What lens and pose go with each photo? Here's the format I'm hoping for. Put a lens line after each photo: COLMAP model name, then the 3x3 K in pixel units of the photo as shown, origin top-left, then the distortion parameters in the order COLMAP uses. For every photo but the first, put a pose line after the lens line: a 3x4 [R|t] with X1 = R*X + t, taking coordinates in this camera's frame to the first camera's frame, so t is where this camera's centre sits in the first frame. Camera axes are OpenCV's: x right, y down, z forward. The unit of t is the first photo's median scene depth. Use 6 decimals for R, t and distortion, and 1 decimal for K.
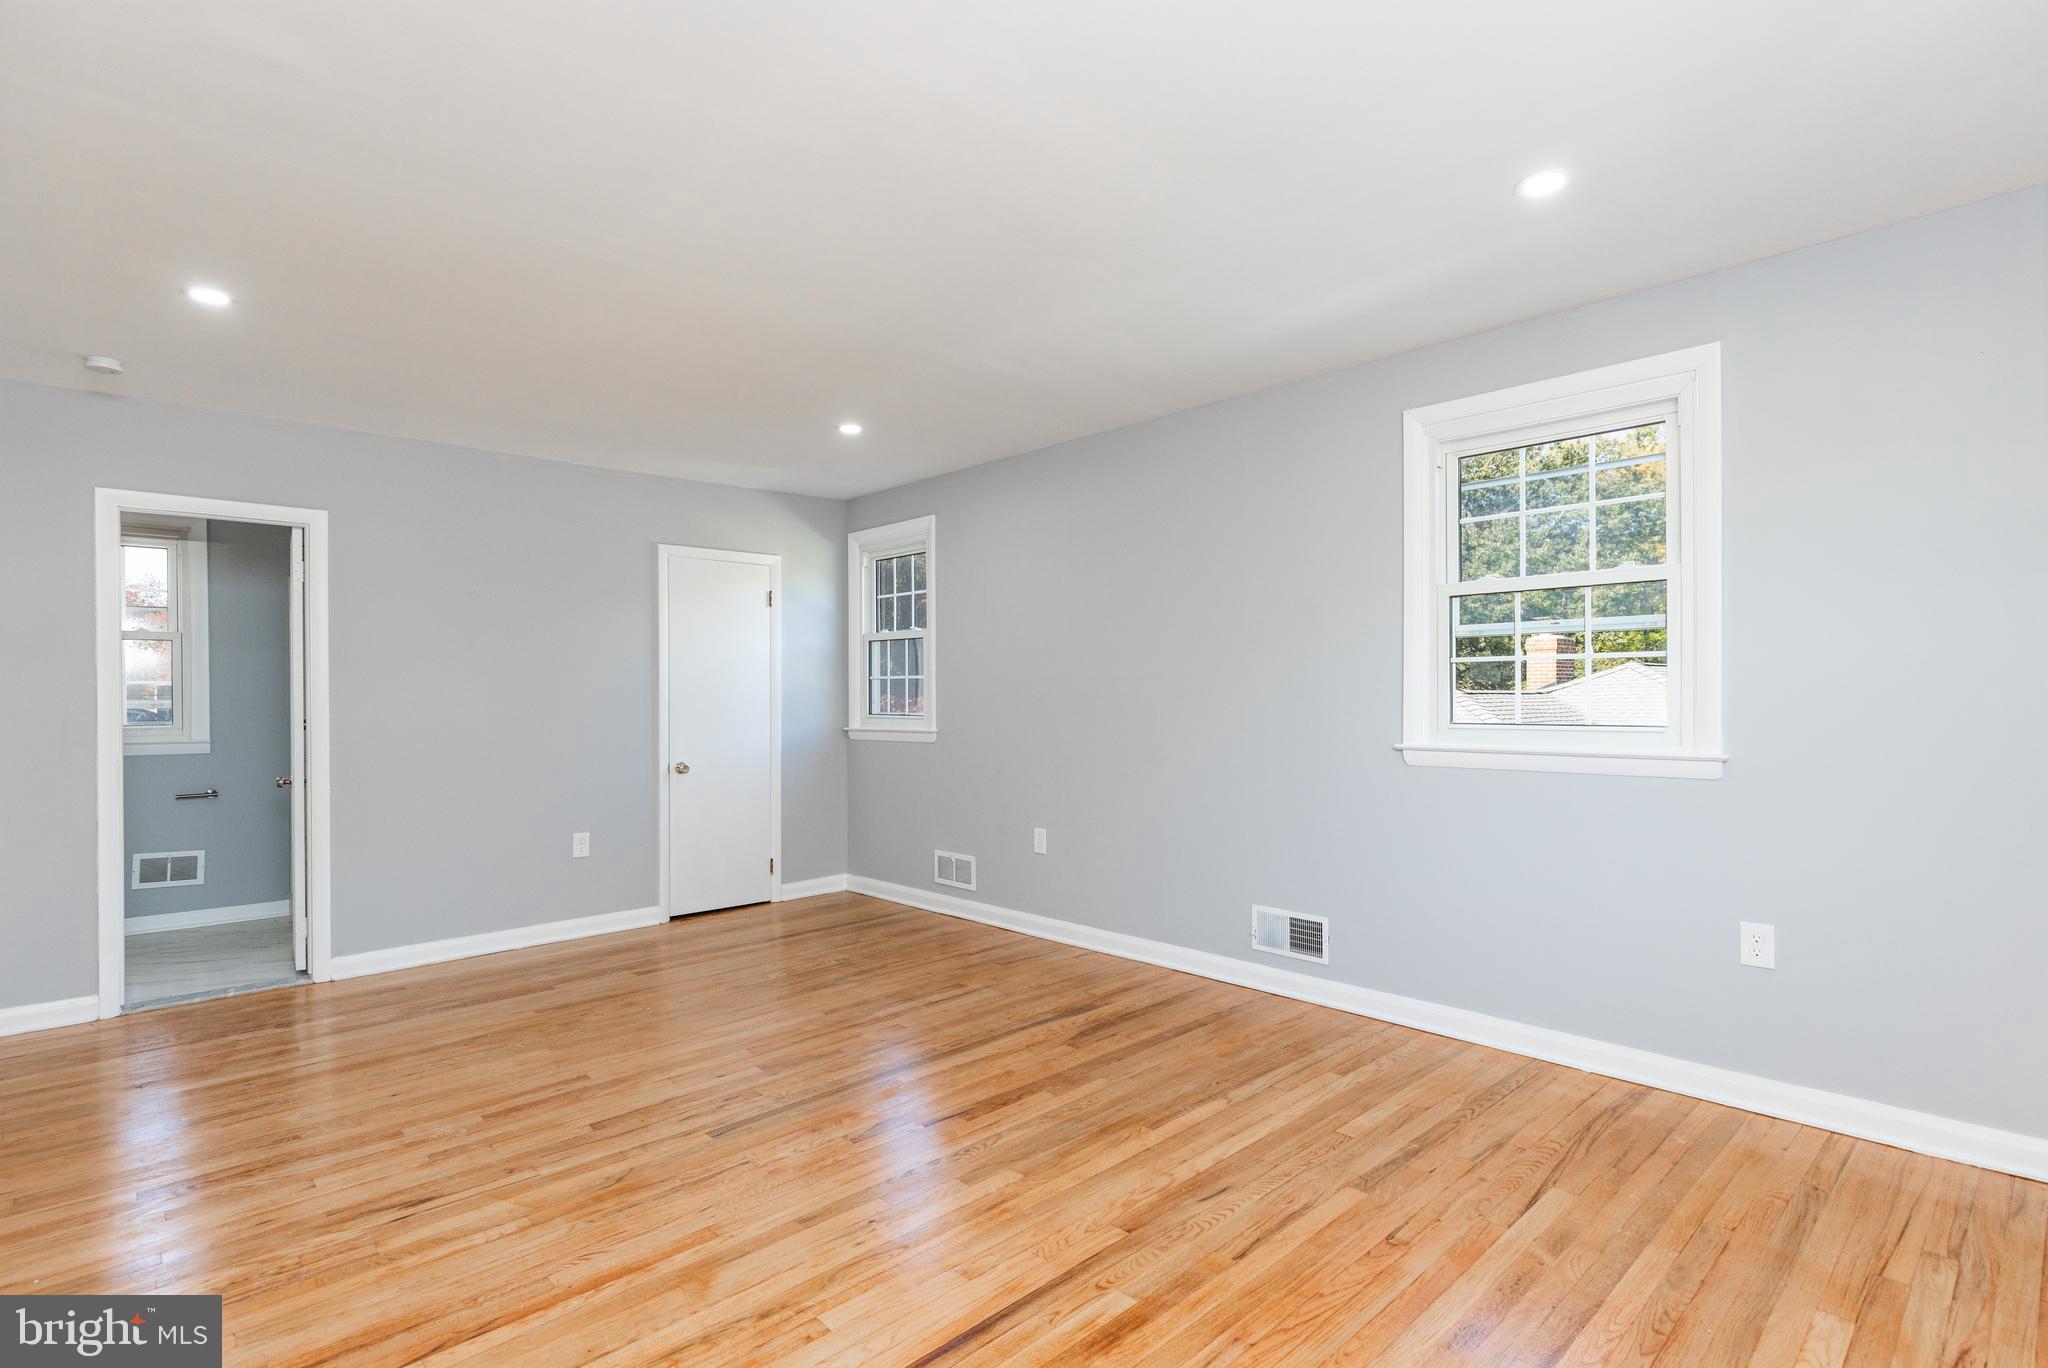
lens RADIAL K [[981.5, 0, 1020.5], [0, 981.5, 694.5], [0, 0, 1]] dist [0.005650, 0.001210]
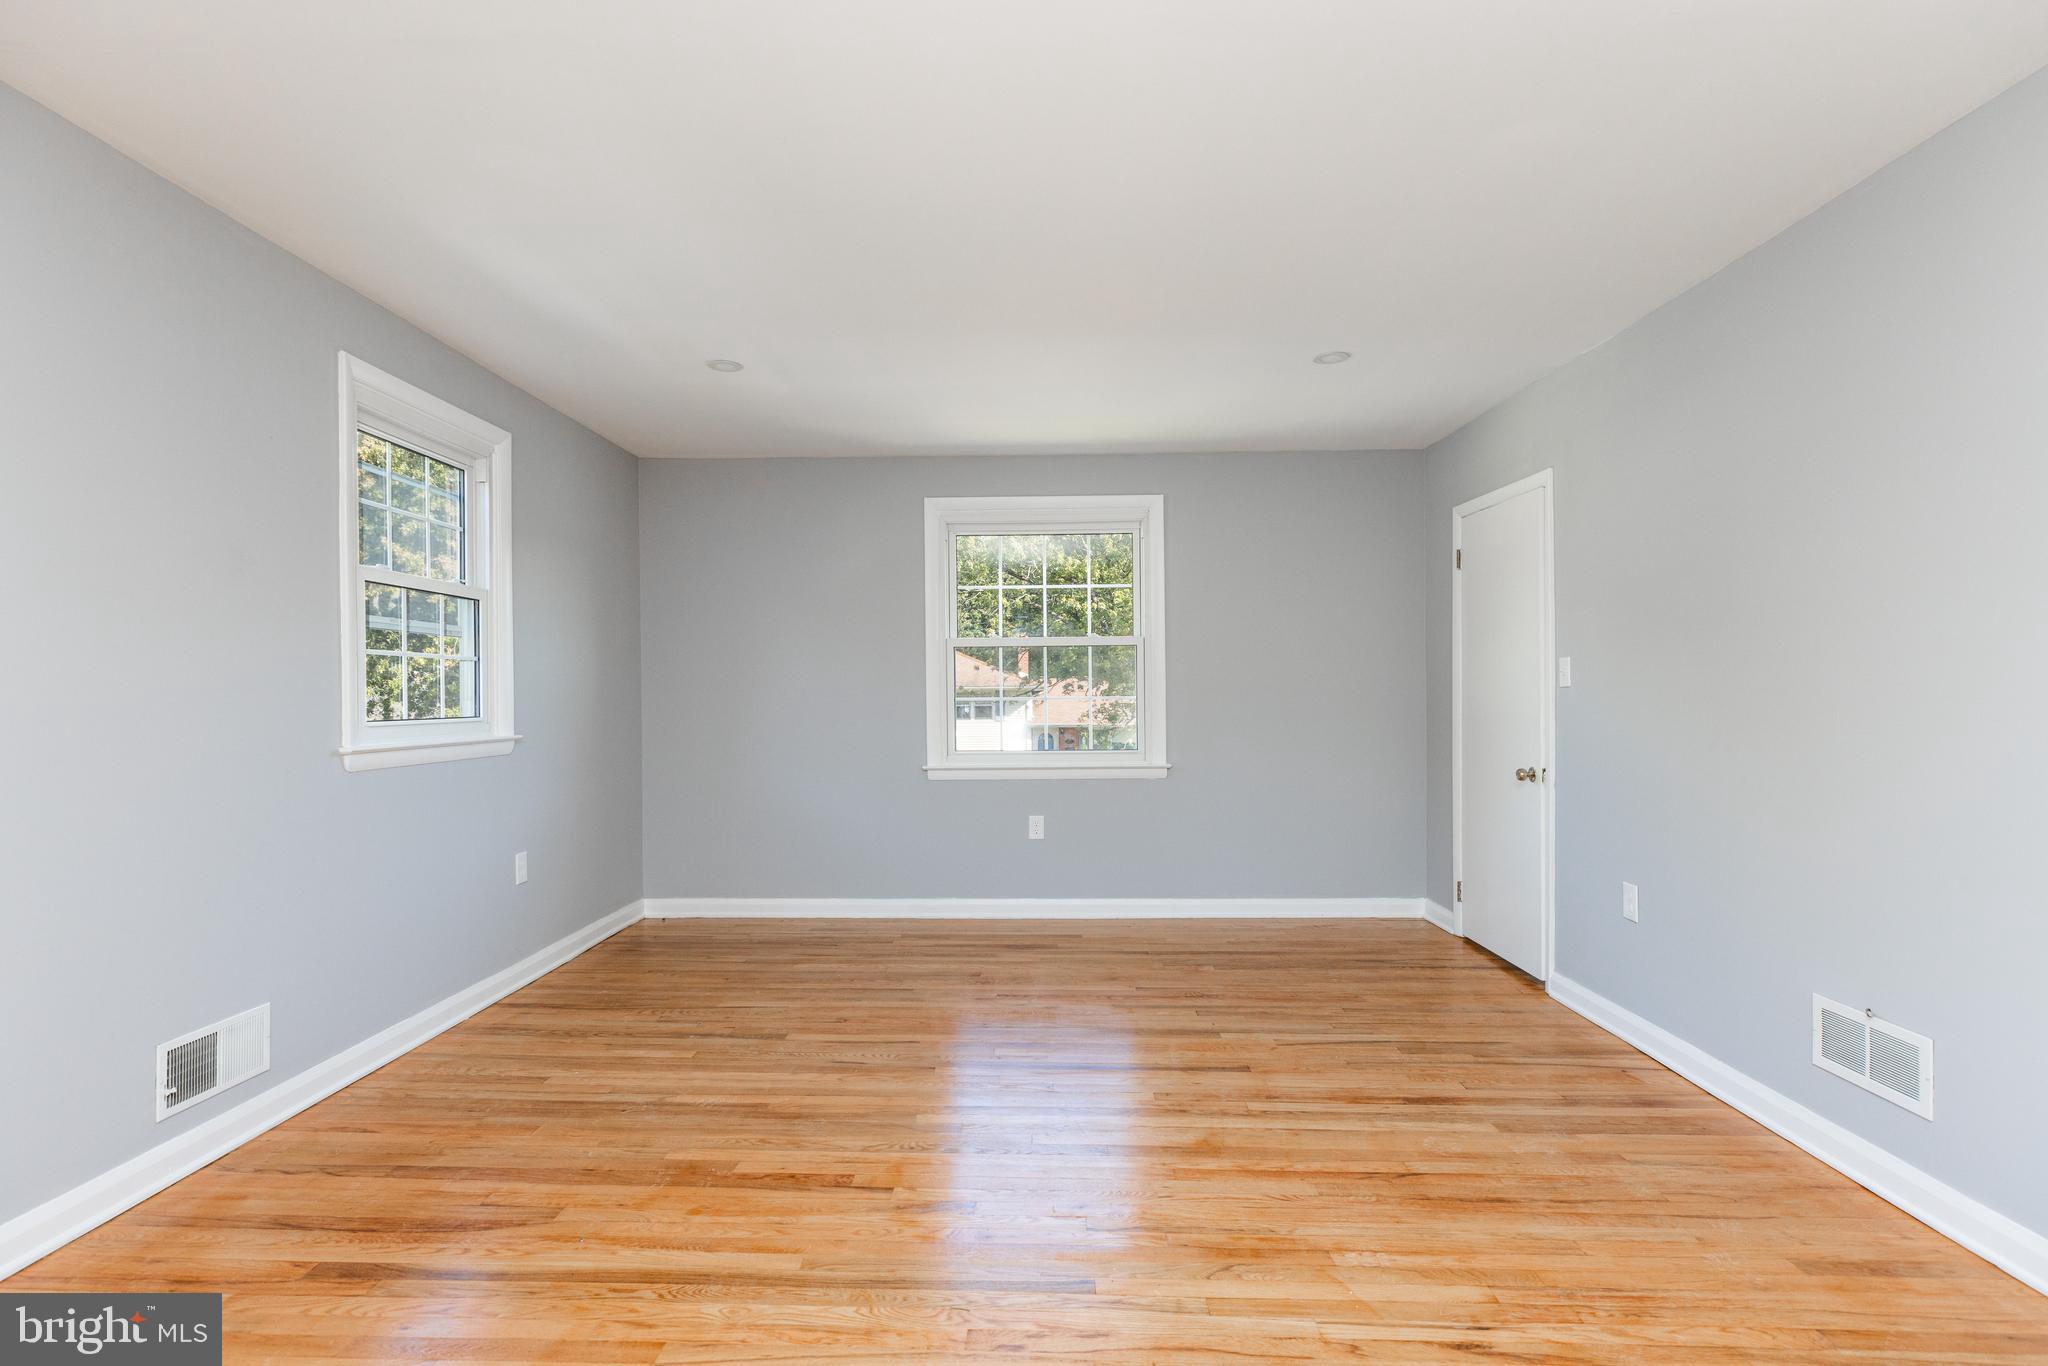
lens RADIAL K [[981.5, 0, 1018.8], [0, 981.5, 687.7], [0, 0, 1]] dist [0.005650, 0.001210]
pose [[-0.702394, 0.015161, 0.711627, -0.825840], [0.008167, 0.999879, -0.013242, 0.022195], [-0.711741, -0.003489, -0.702433, 1.605275]]
